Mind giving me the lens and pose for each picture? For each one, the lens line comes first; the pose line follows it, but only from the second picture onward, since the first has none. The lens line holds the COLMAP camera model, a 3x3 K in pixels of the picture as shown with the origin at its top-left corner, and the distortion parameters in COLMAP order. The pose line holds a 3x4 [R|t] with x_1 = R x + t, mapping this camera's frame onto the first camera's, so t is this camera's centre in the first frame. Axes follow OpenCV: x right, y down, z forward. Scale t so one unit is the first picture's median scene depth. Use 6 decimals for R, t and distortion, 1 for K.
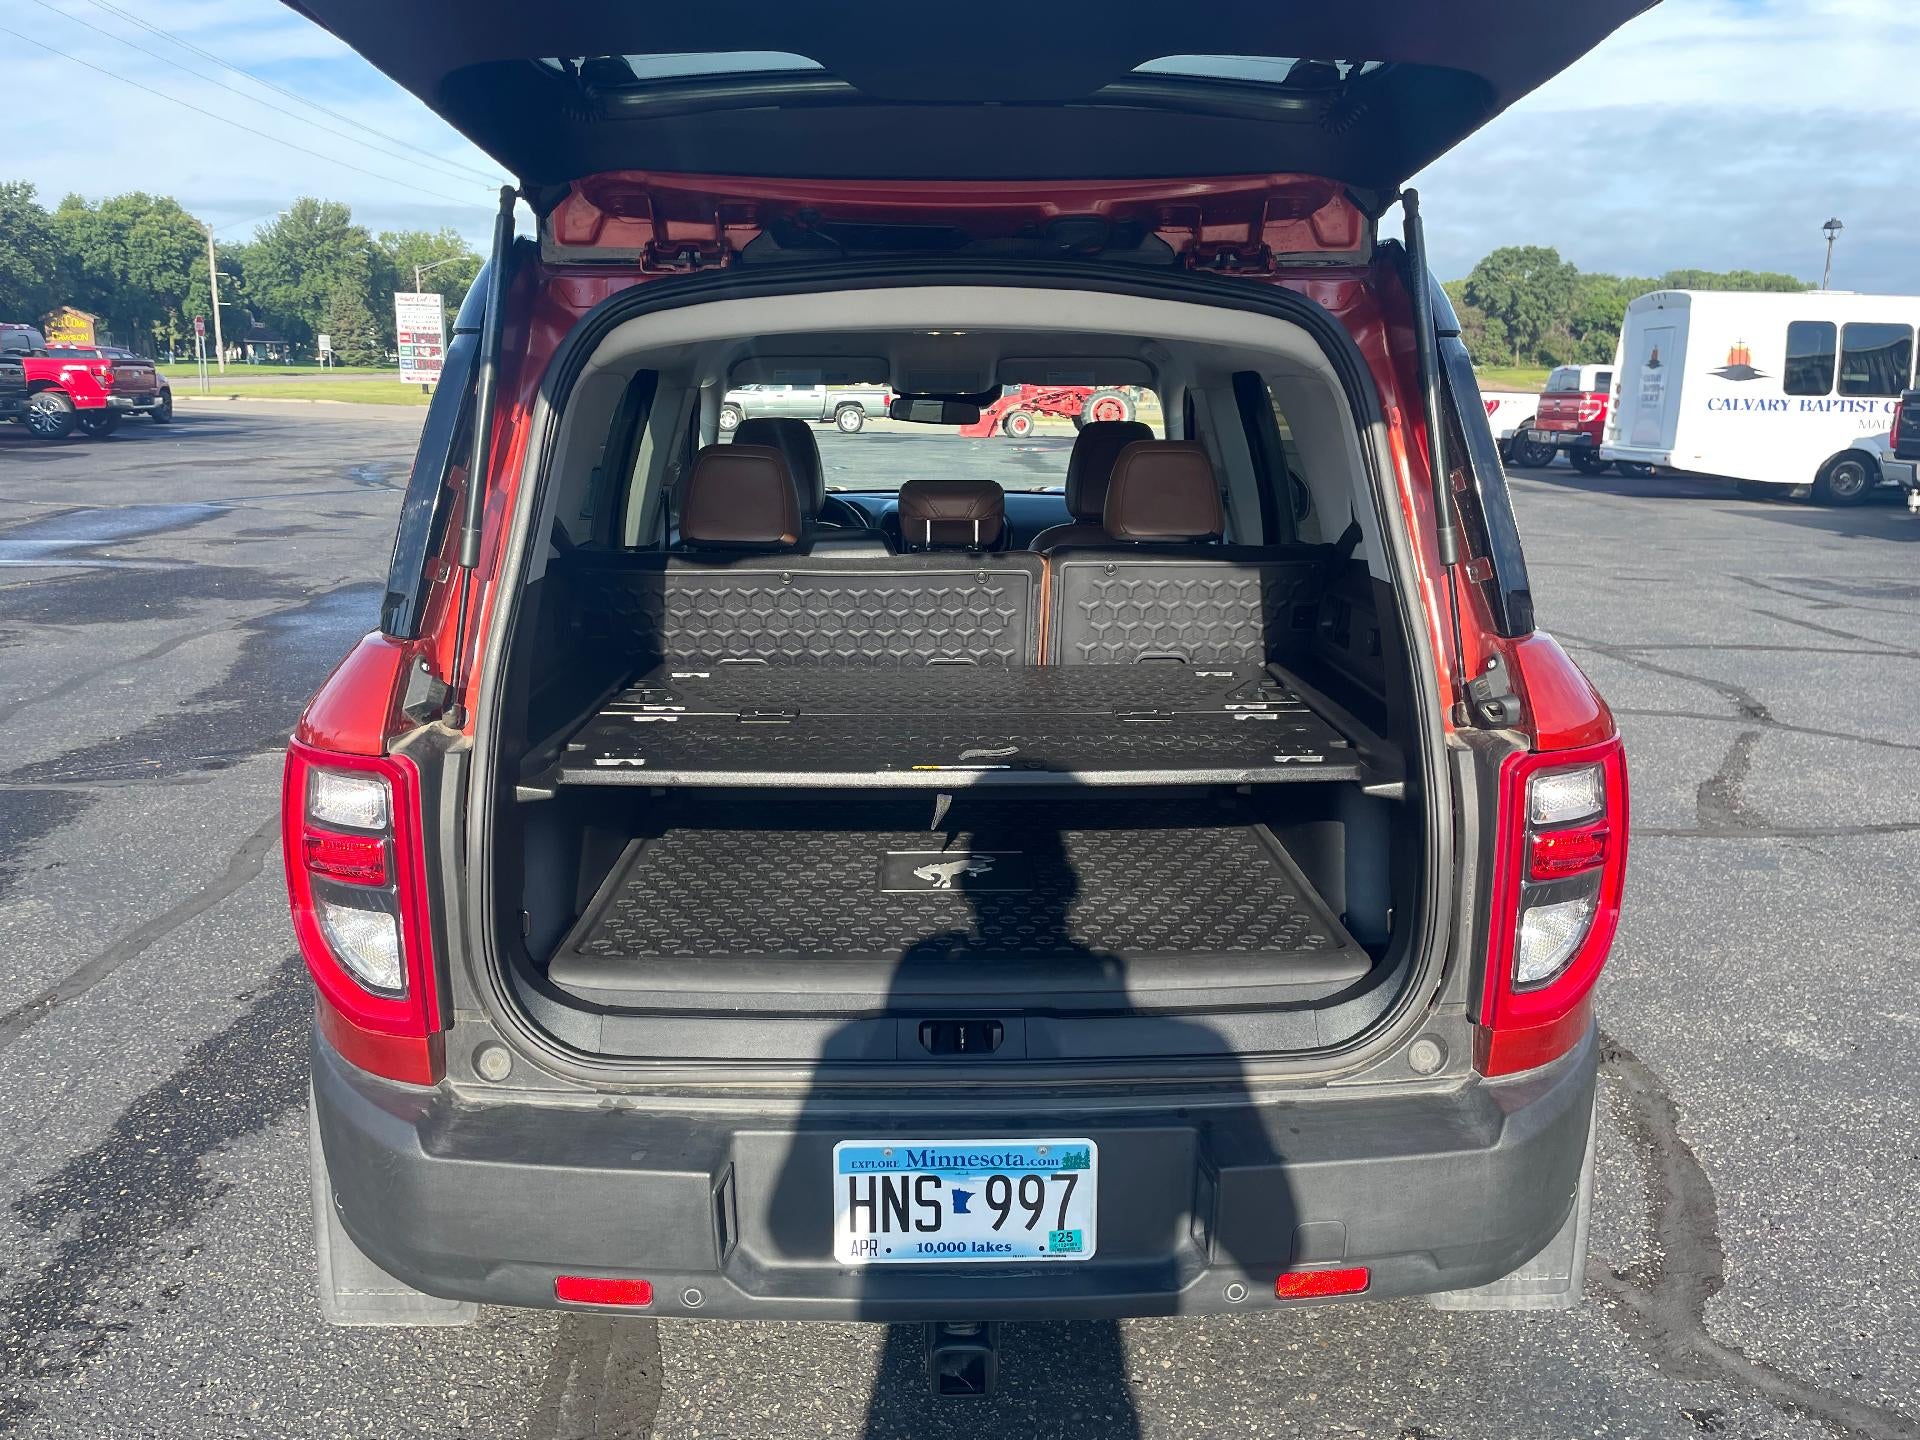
lens RADIAL K [[1447.5, 0, 946.8], [0, 1447.5, 693.6], [0, 0, 1]] dist [0.080619, -0.102512]
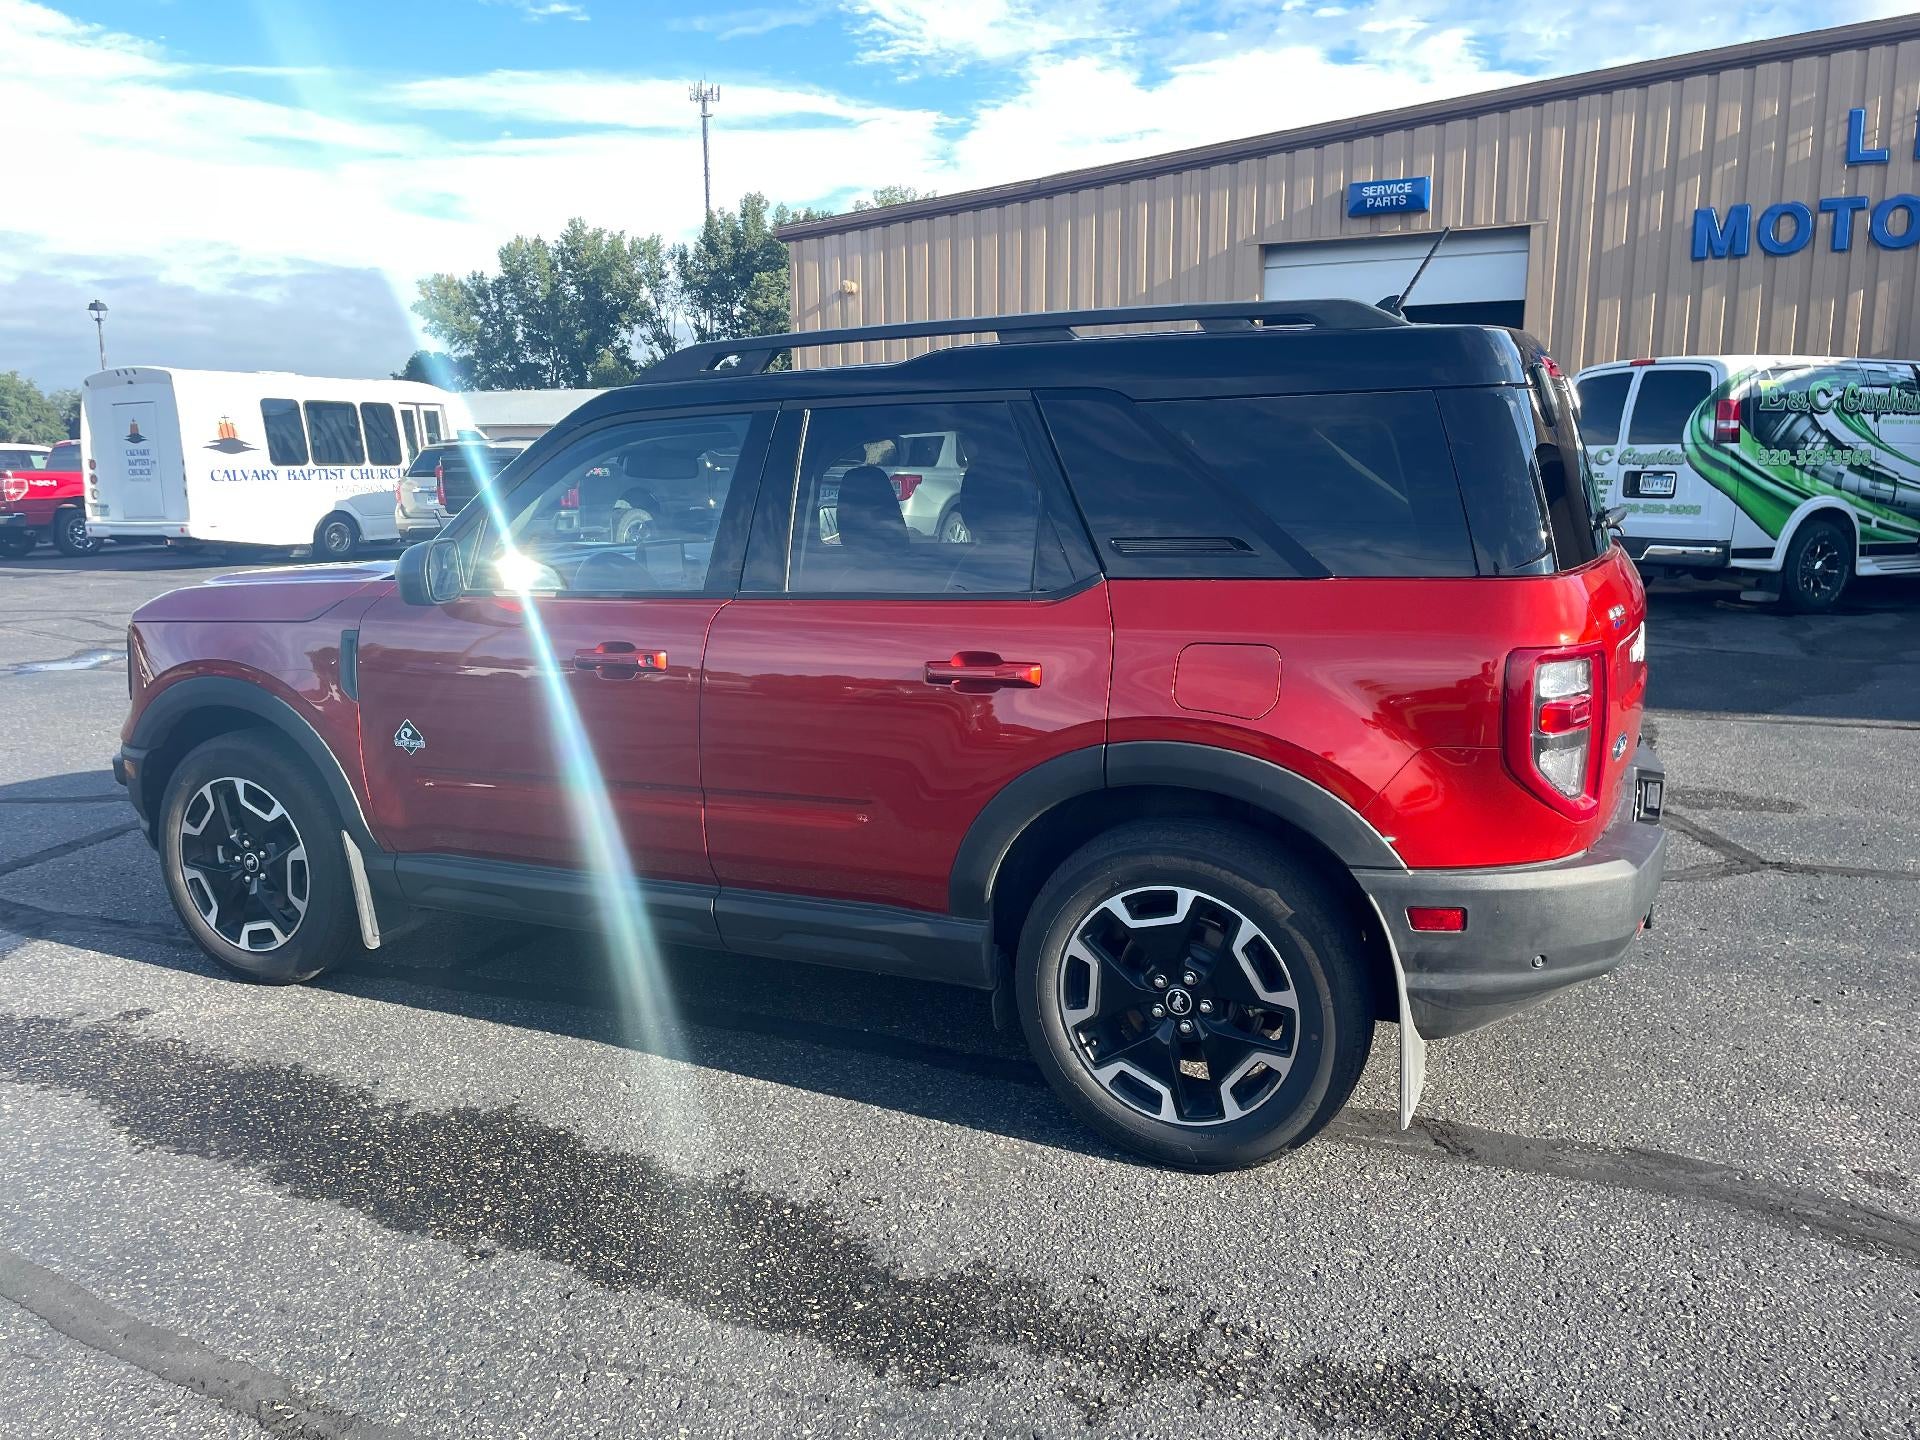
lens RADIAL K [[1447.5, 0, 948.4], [0, 1447.5, 700.1], [0, 0, 1]] dist [0.080619, -0.102512]
pose [[0.448815, -0.168780, 0.877541, -0.306634], [0.209818, 0.974453, 0.080109, -0.025220], [-0.868643, 0.148170, 0.472763, 0.122605]]
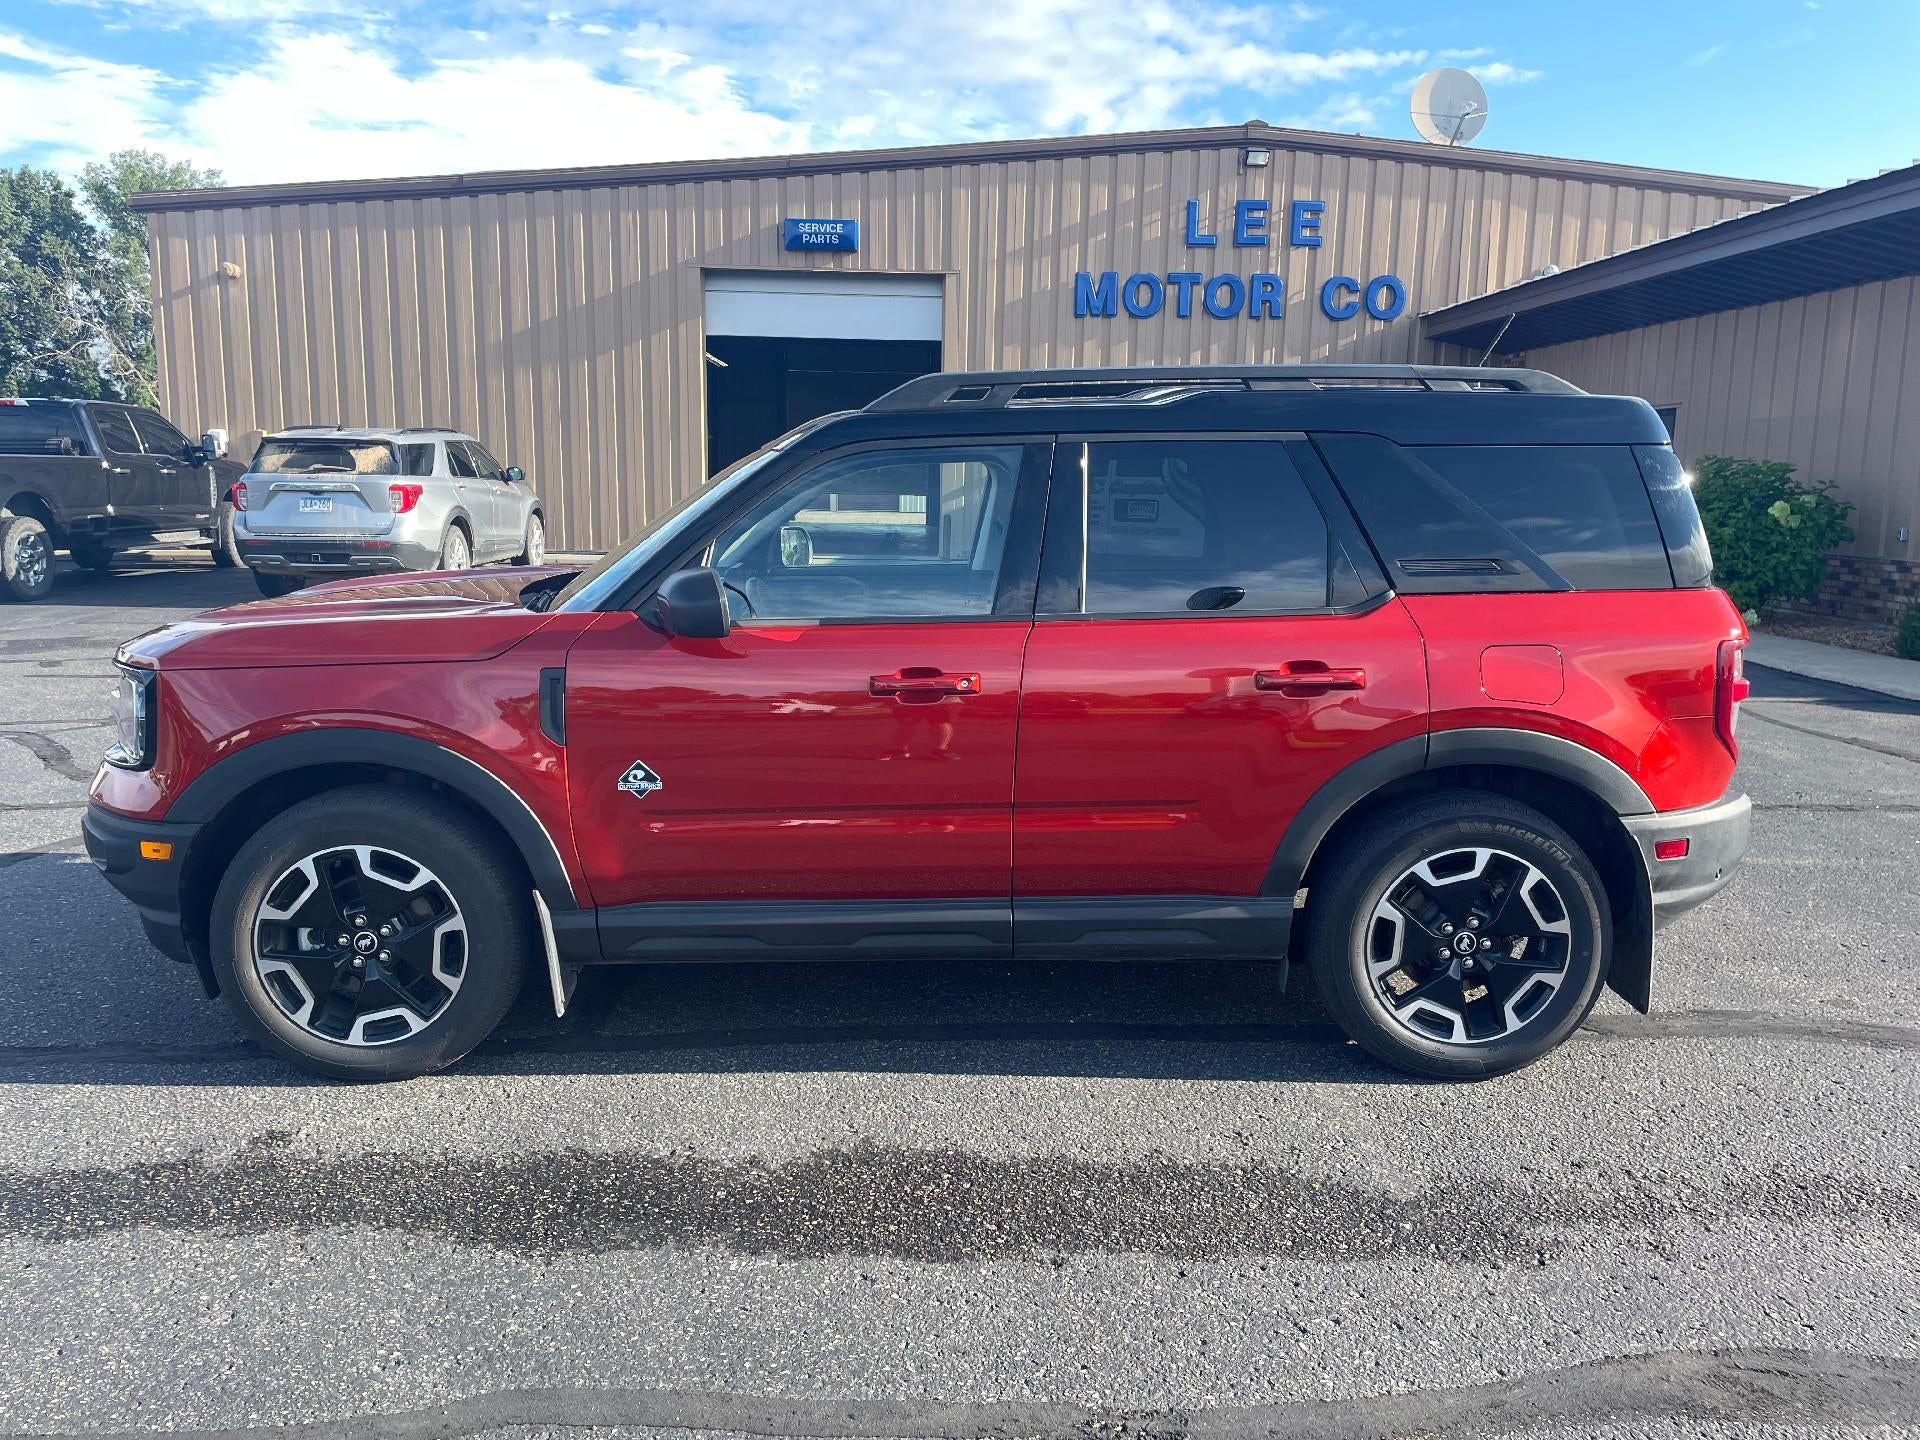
lens RADIAL K [[1447.5, 0, 958.9], [0, 1447.5, 704.9], [0, 0, 1]] dist [0.080619, -0.102512]
pose [[-0.007921, -0.175092, 0.984520, -0.370033], [0.203089, 0.963750, 0.173032, -0.069181], [-0.979128, 0.201315, 0.027926, 0.302270]]
